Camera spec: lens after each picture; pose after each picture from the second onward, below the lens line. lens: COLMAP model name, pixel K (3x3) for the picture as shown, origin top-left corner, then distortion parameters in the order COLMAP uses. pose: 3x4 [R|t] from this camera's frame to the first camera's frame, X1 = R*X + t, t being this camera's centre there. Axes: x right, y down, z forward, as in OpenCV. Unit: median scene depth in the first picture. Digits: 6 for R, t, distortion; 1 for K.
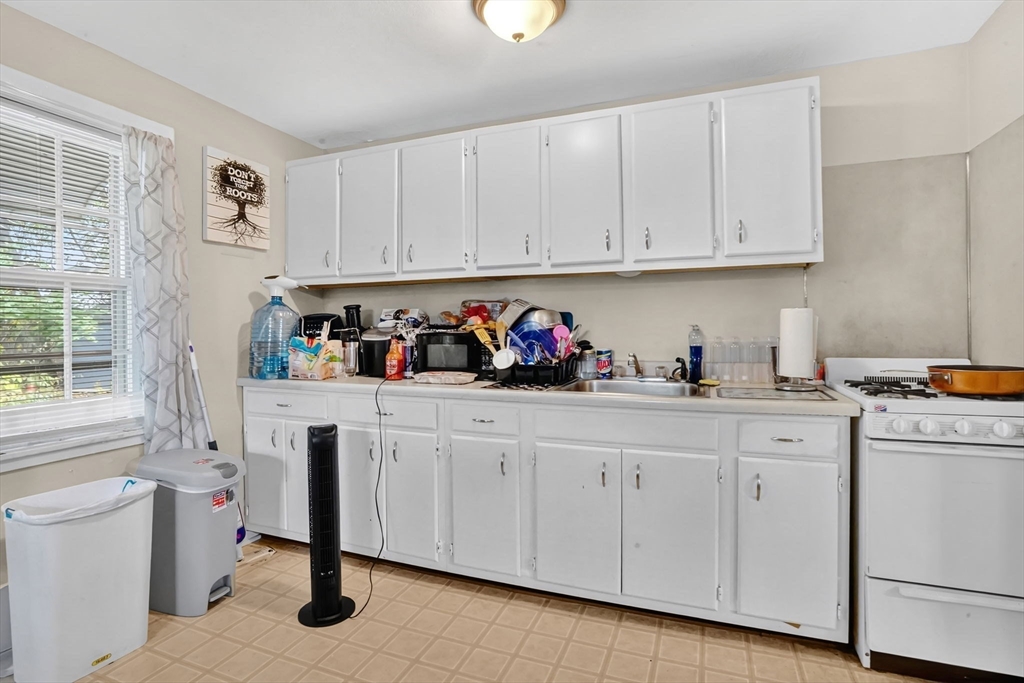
lens RADIAL K [[491.8, 0, 519.5], [0, 491.8, 331.7], [0, 0, 1]] dist [-0.021135, 0.007573]
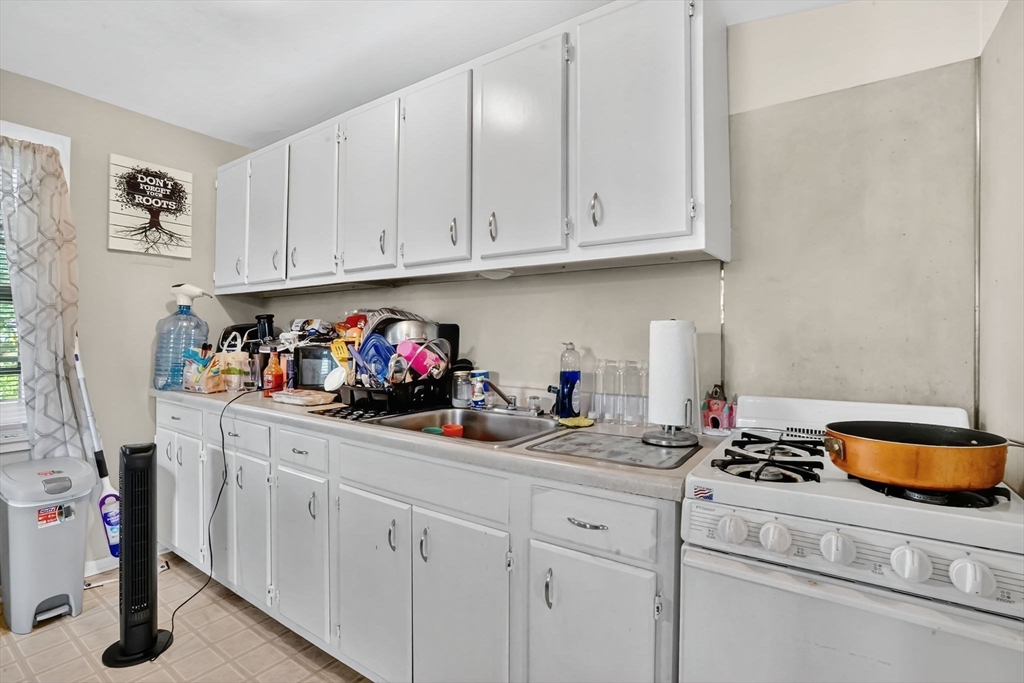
lens RADIAL K [[491.8, 0, 511.5], [0, 491.8, 342.8], [0, 0, 1]] dist [-0.021135, 0.007573]
pose [[0.971211, 0.017806, -0.237553, 0.436792], [-0.018122, 0.999835, 0.000854, -0.012104], [0.237529, 0.003475, 0.971374, 0.251929]]
